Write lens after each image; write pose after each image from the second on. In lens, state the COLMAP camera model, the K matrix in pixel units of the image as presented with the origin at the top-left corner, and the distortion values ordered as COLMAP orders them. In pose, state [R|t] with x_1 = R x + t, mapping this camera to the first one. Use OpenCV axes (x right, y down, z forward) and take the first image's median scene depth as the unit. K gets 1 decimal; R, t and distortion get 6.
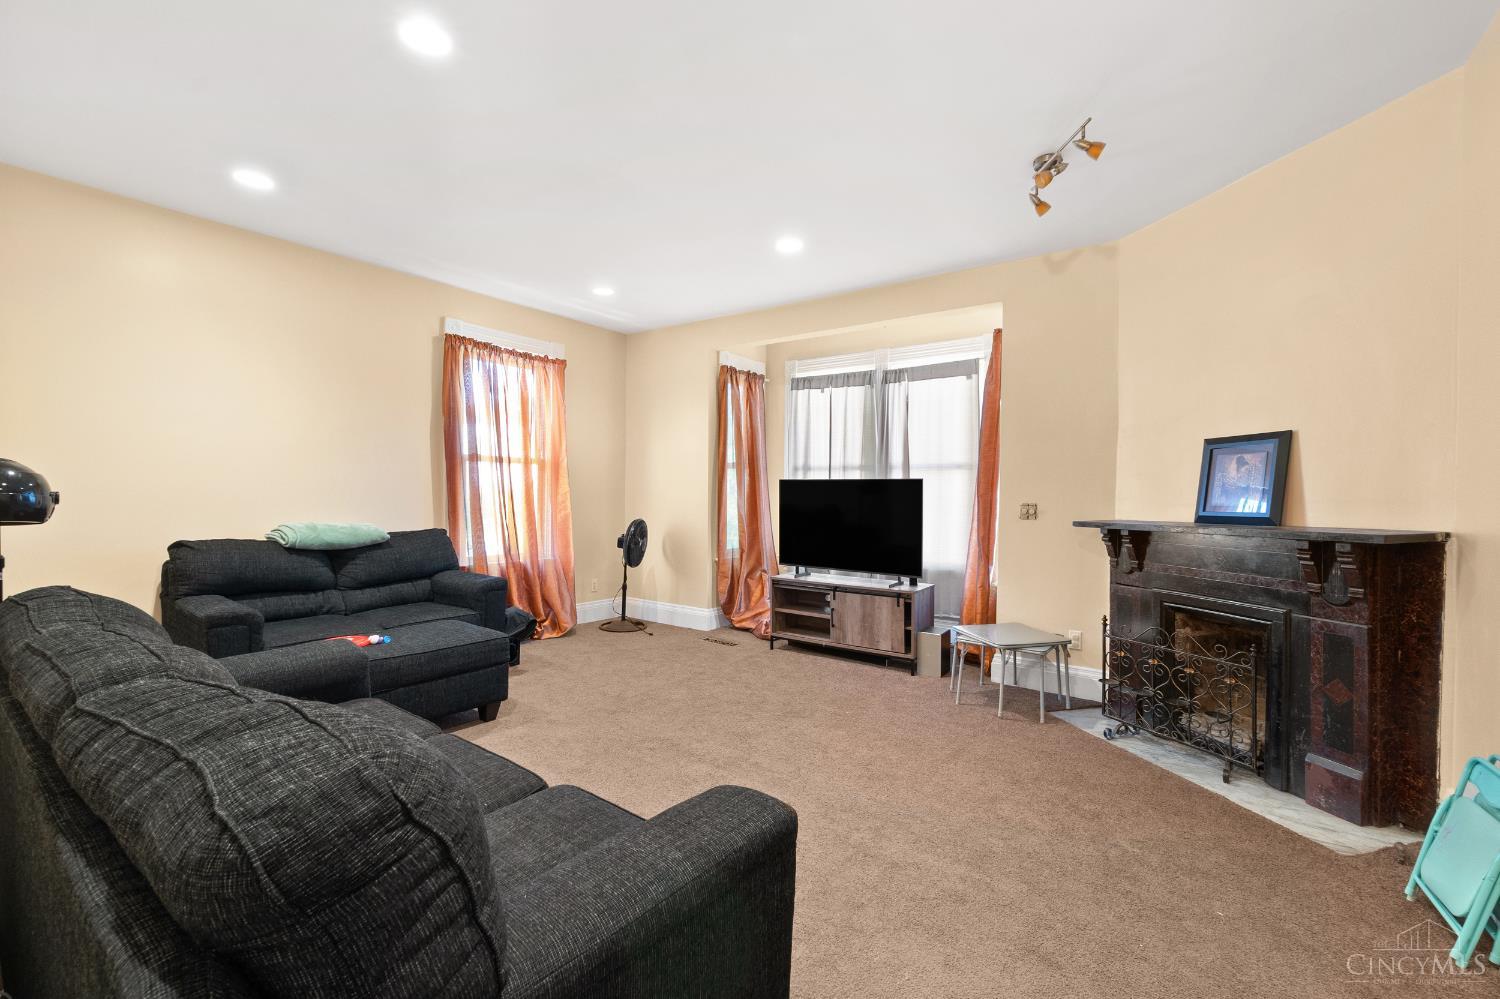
lens RADIAL K [[664.4, 0, 748.8], [0, 664.4, 496.2], [0, 0, 1]] dist [0.002738, 0.001497]
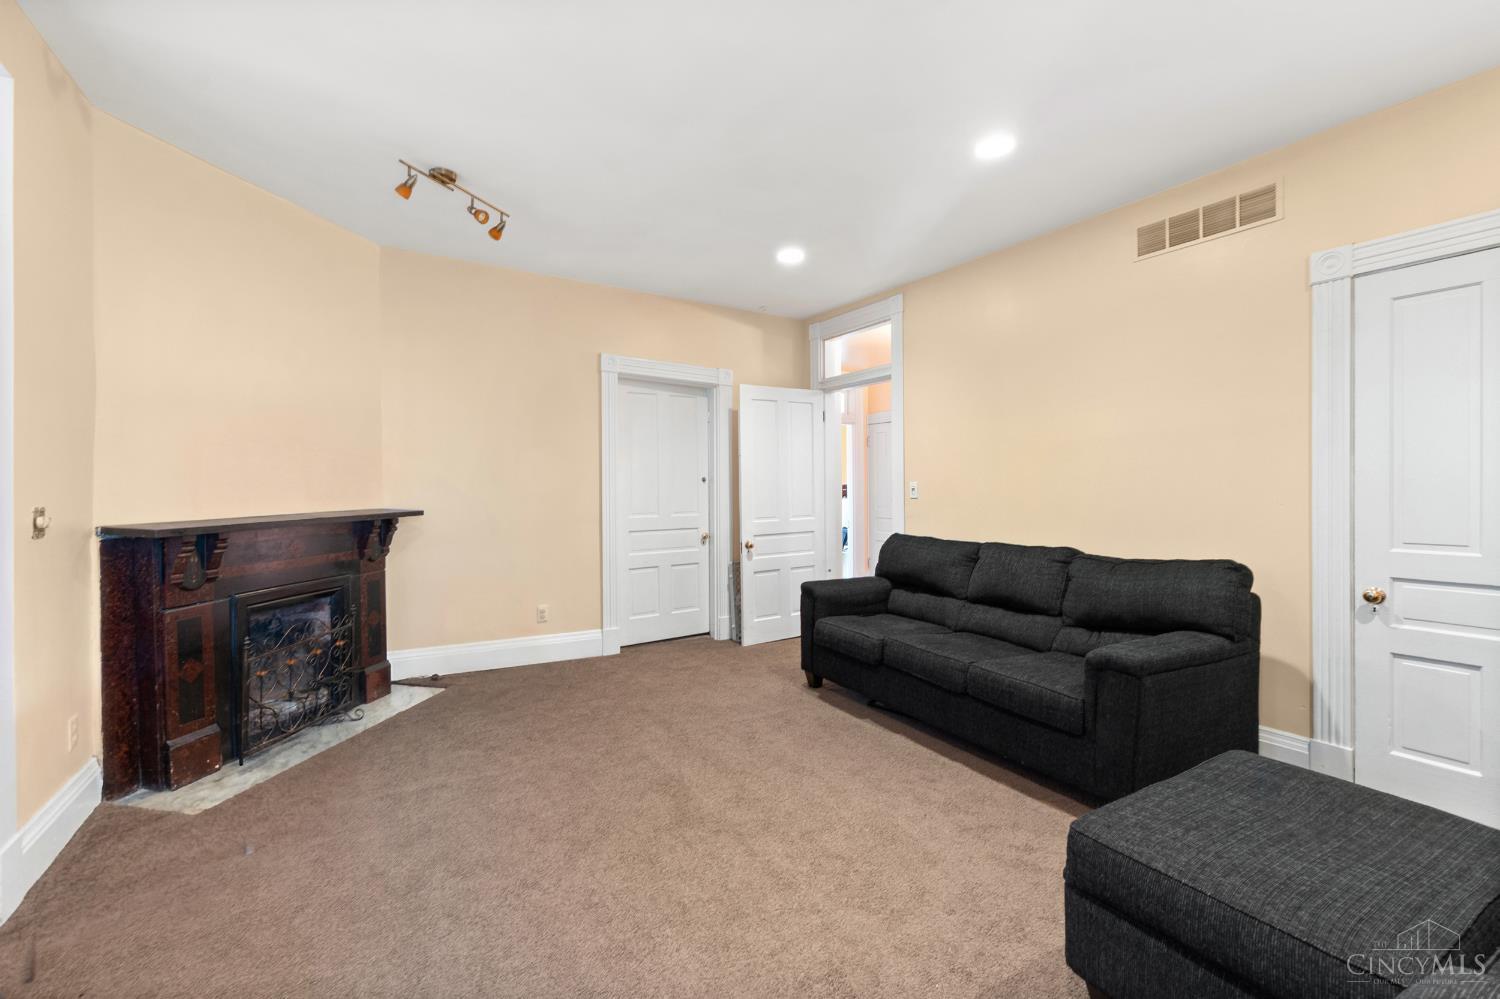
lens RADIAL K [[664.4, 0, 751.6], [0, 664.4, 493.4], [0, 0, 1]] dist [0.002738, 0.001497]
pose [[-0.930500, -0.003540, 0.366275, -0.405146], [0.000747, 0.999933, 0.011561, -0.005936], [-0.366291, 0.011031, -0.930435, 1.823533]]
